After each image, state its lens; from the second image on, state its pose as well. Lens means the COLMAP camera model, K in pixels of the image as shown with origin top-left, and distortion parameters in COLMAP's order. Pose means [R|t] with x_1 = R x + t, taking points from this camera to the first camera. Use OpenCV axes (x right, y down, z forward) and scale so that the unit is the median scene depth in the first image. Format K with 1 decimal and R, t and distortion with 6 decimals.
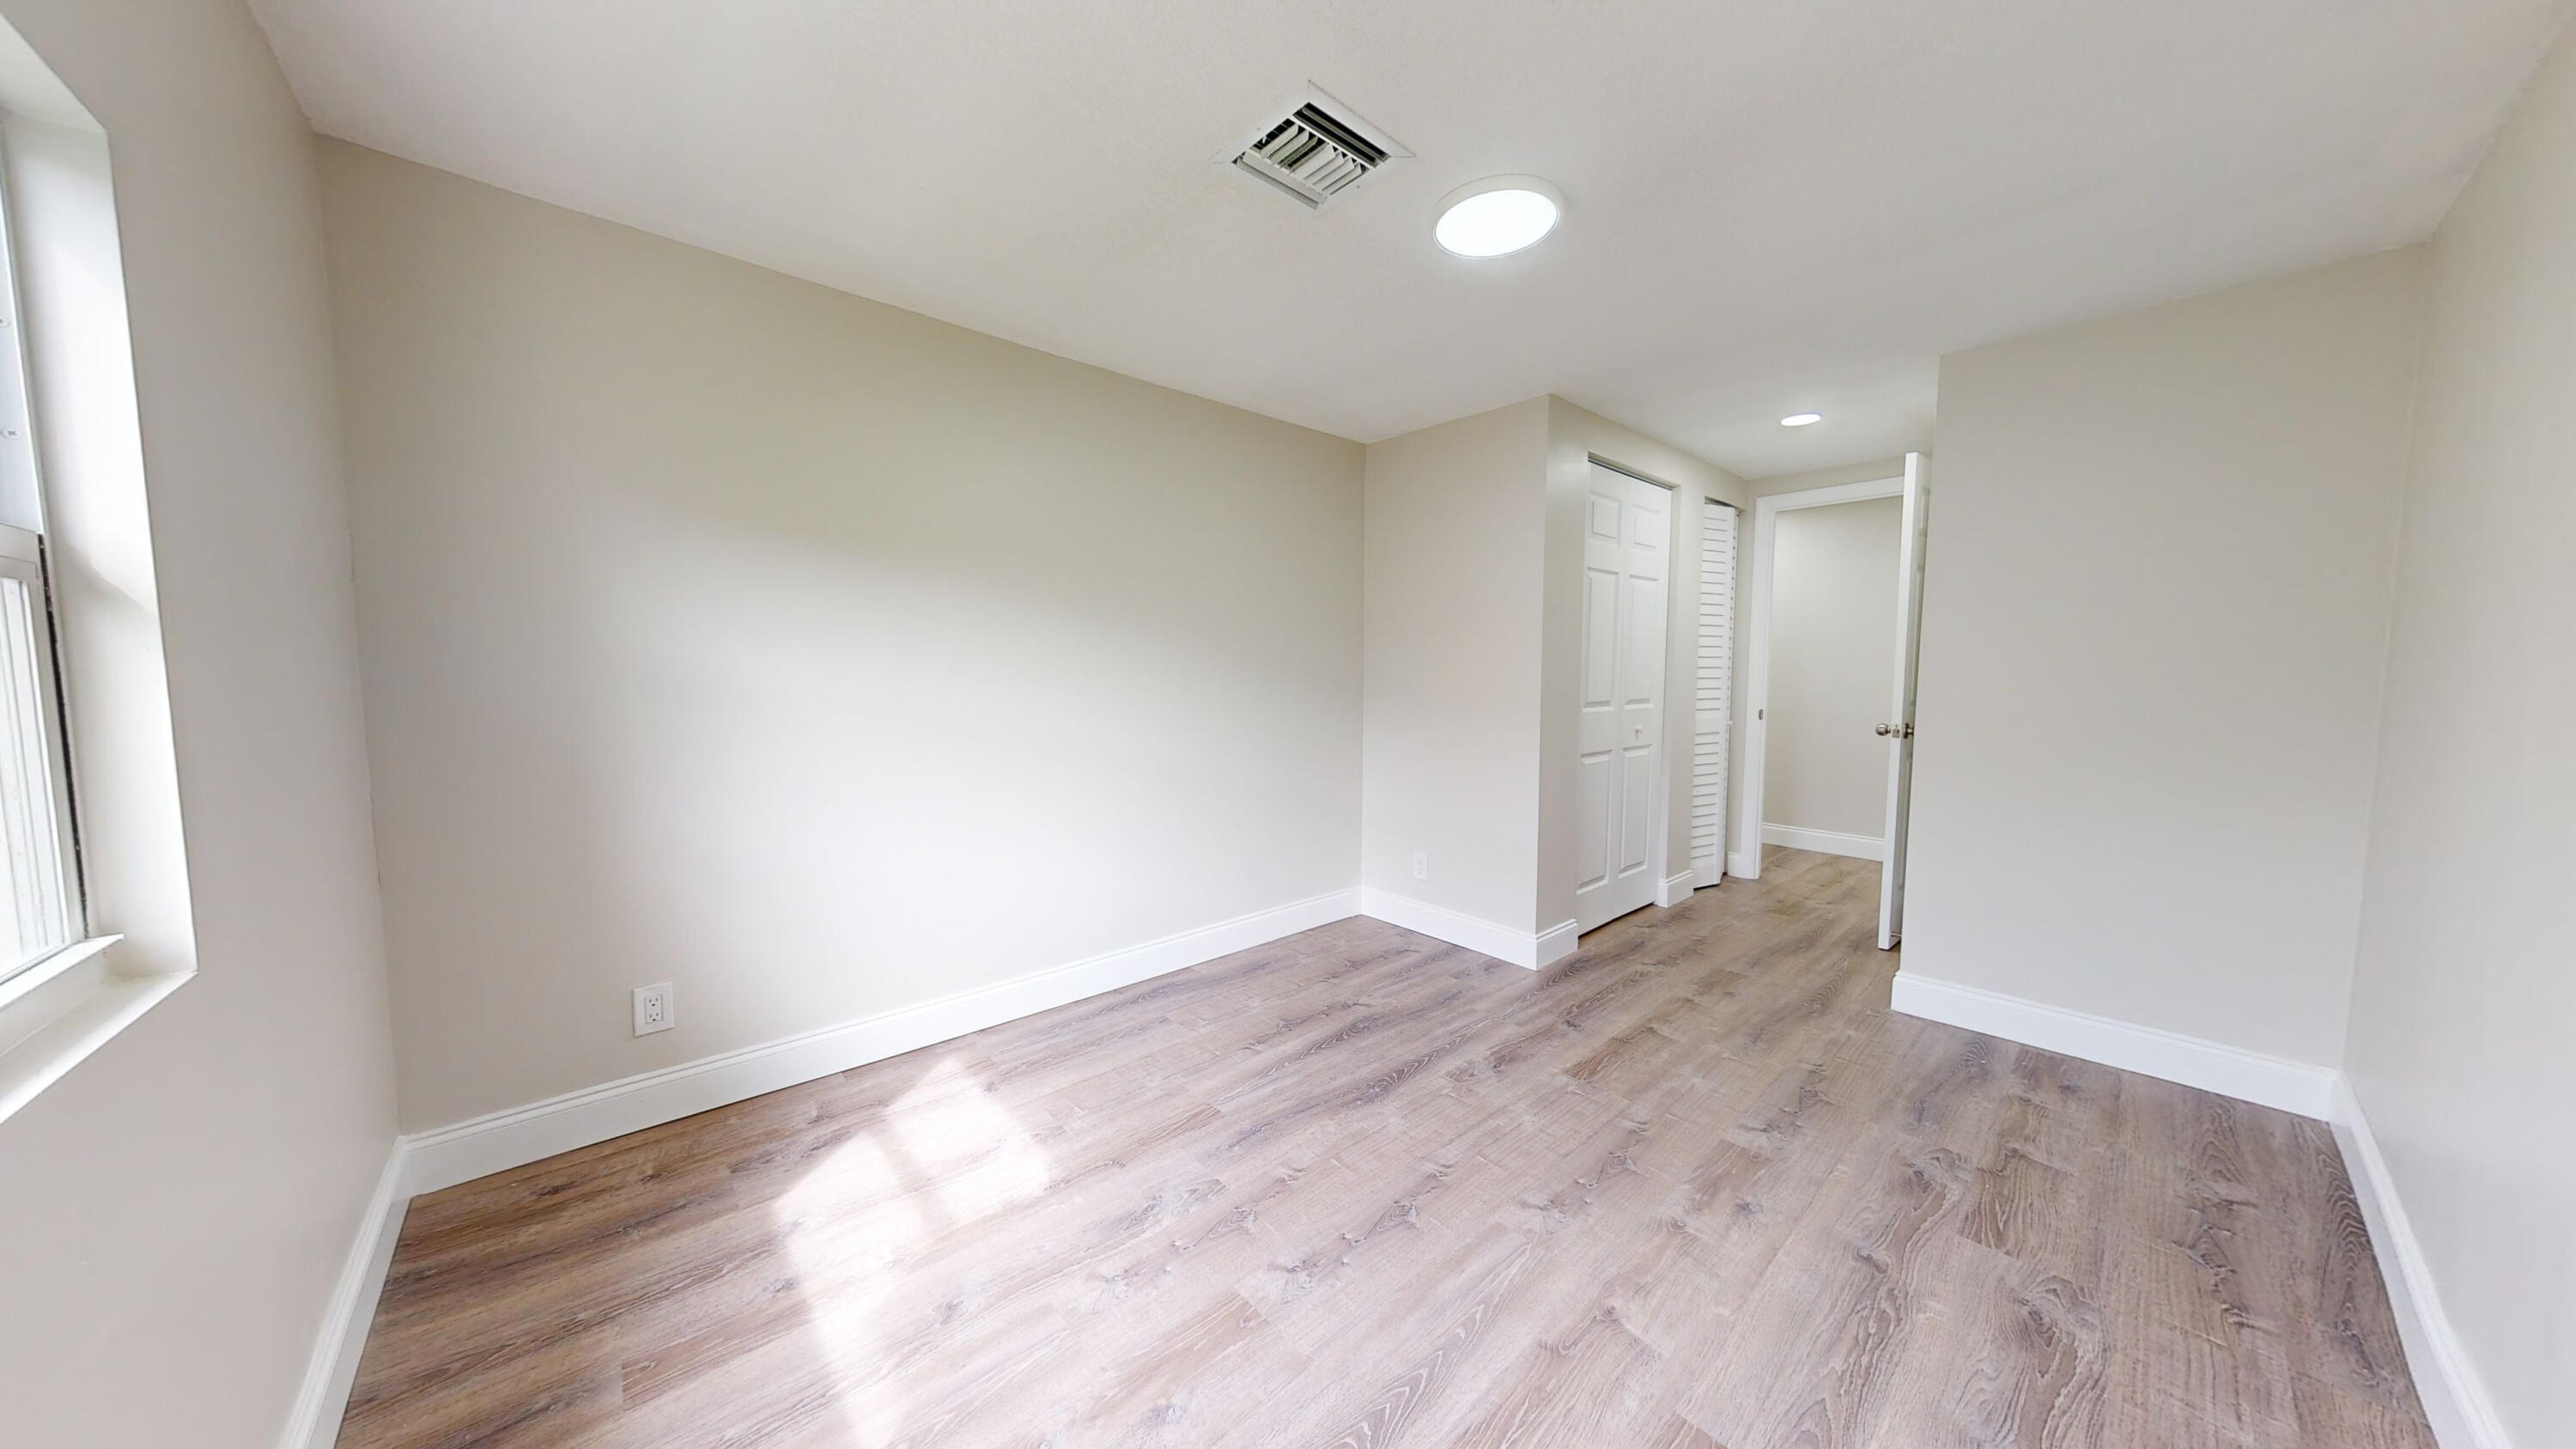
lens RADIAL K [[784.9, 0, 1287.3], [0, 784.9, 727.9], [0, 0, 1]] dist [-0.001169, -0.000060]
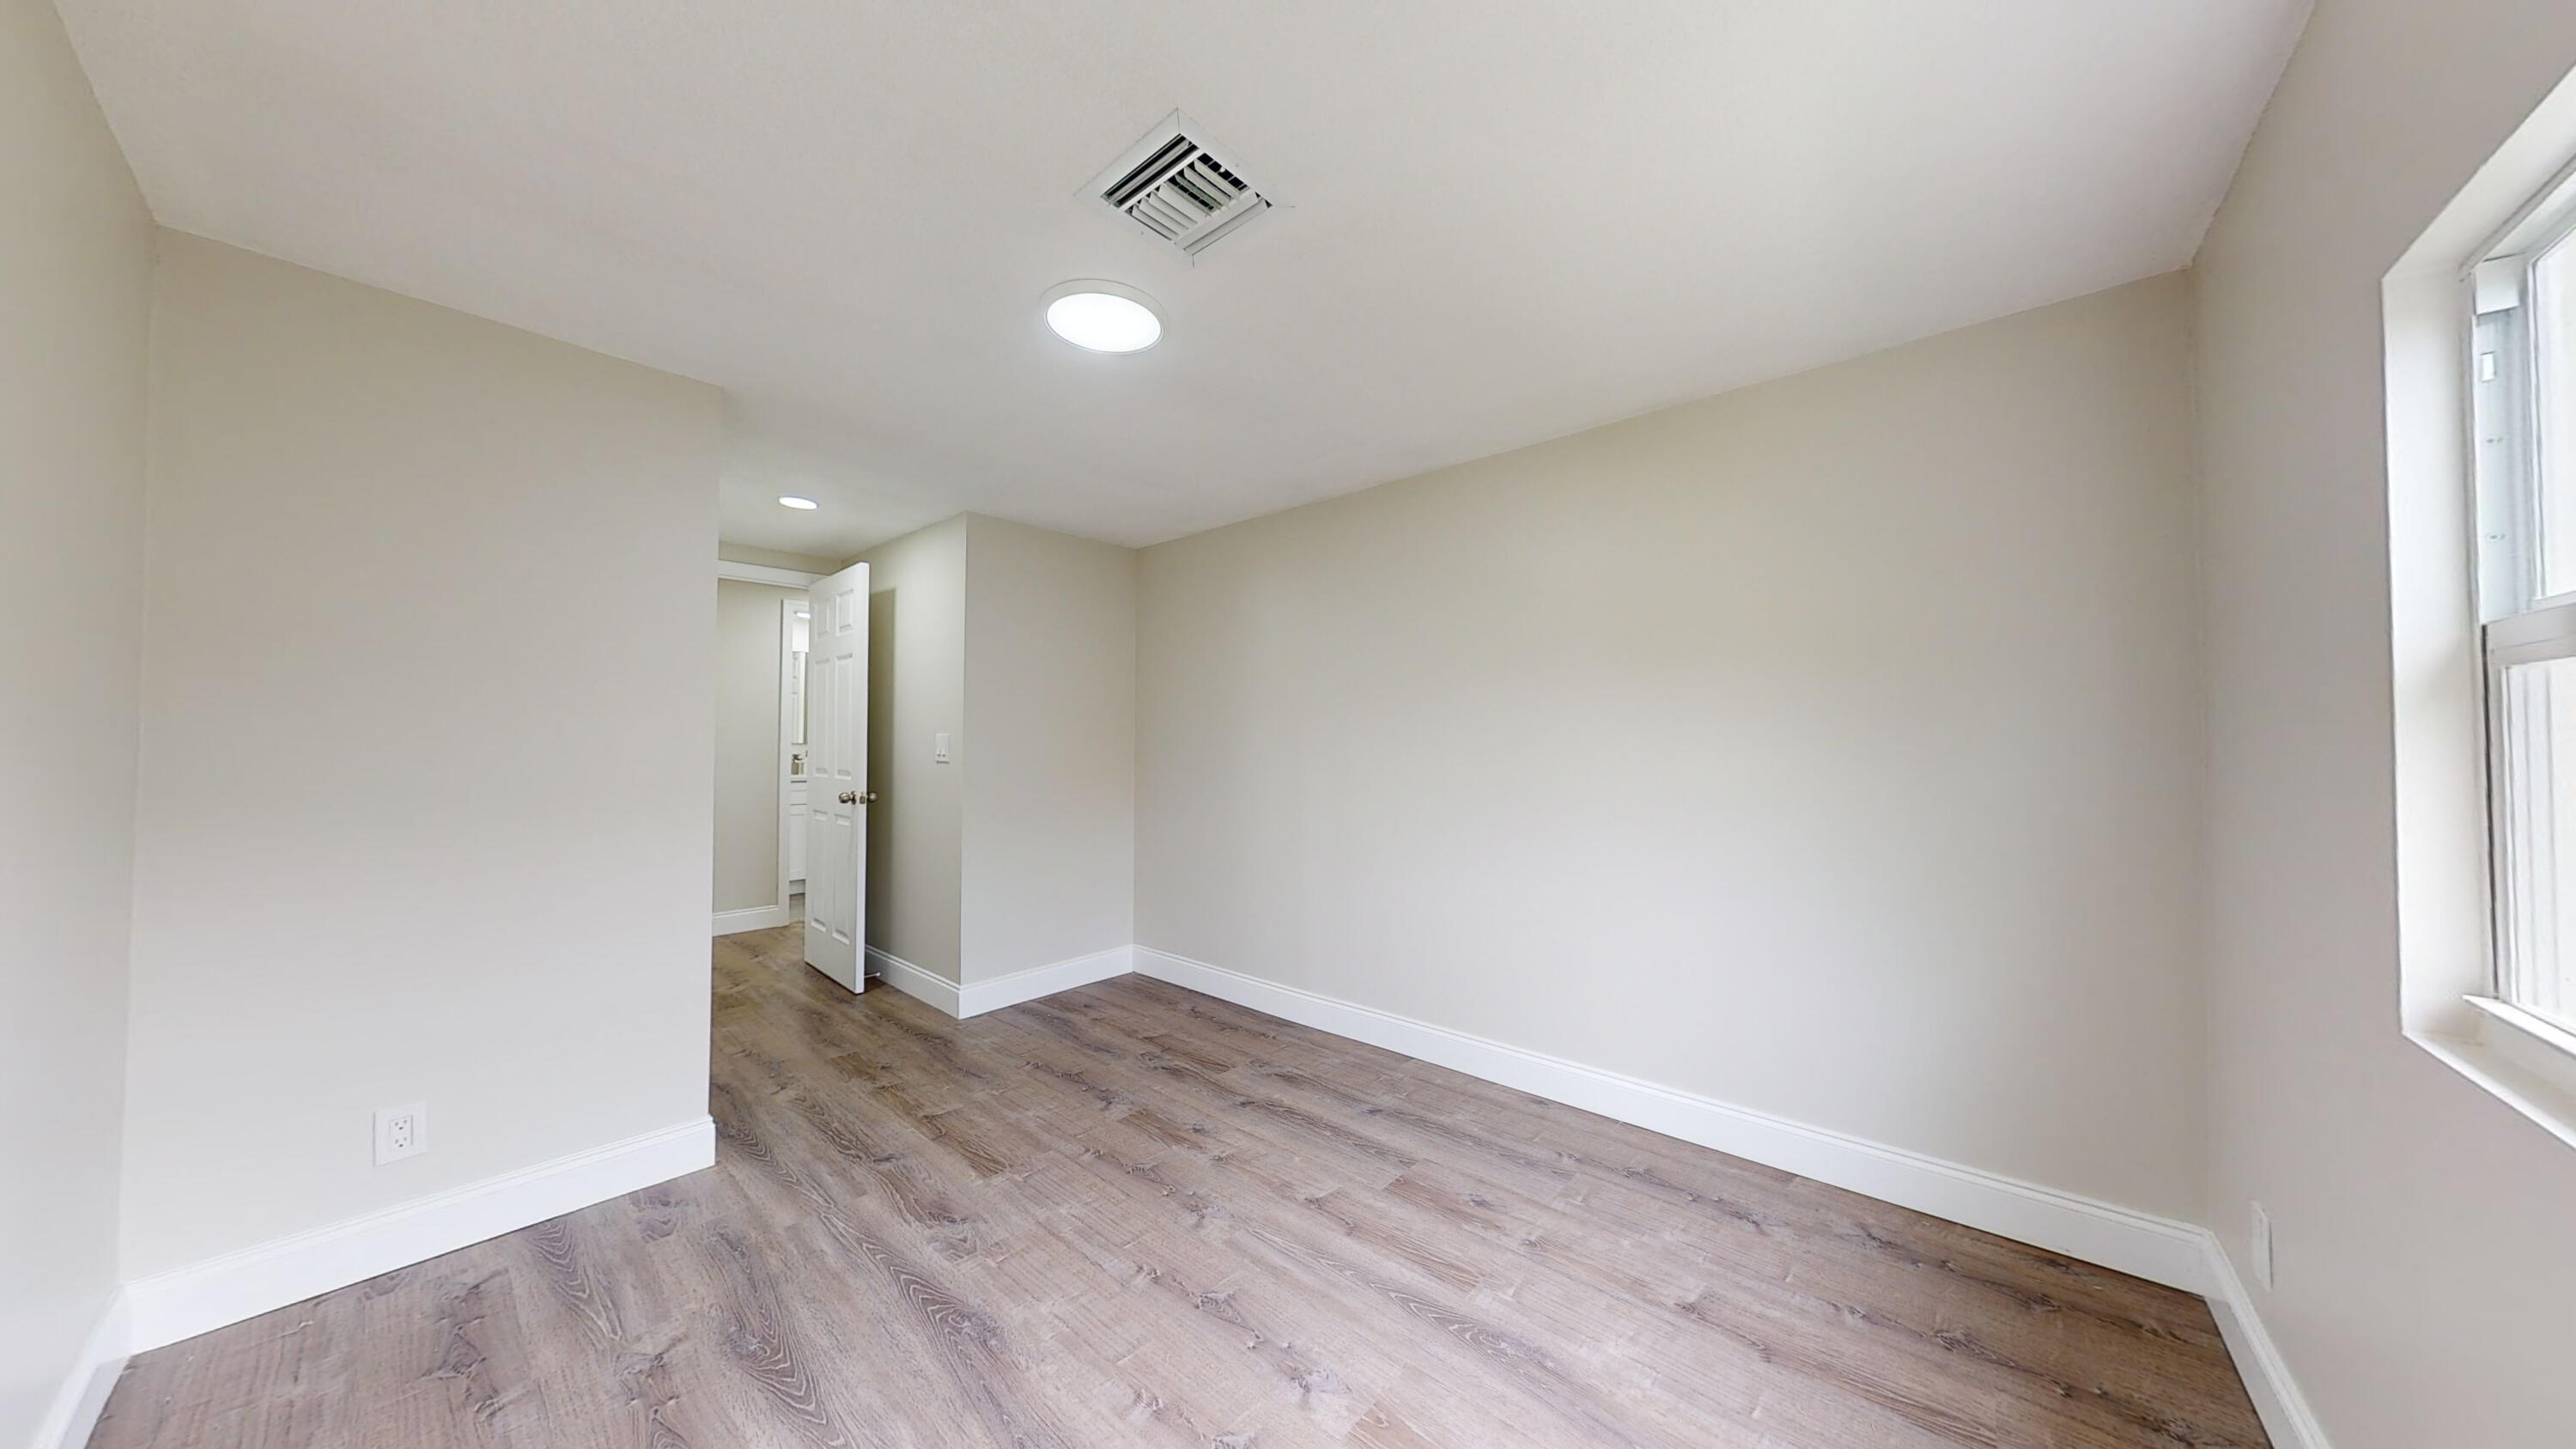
lens RADIAL K [[784.9, 0, 1287.2], [0, 784.9, 729.7], [0, 0, 1]] dist [-0.001169, -0.000060]
pose [[-0.127231, 0.017032, 0.991727, -0.658882], [0.074536, 0.997190, -0.007564, -0.059985], [-0.989069, 0.072957, -0.128143, 0.768867]]
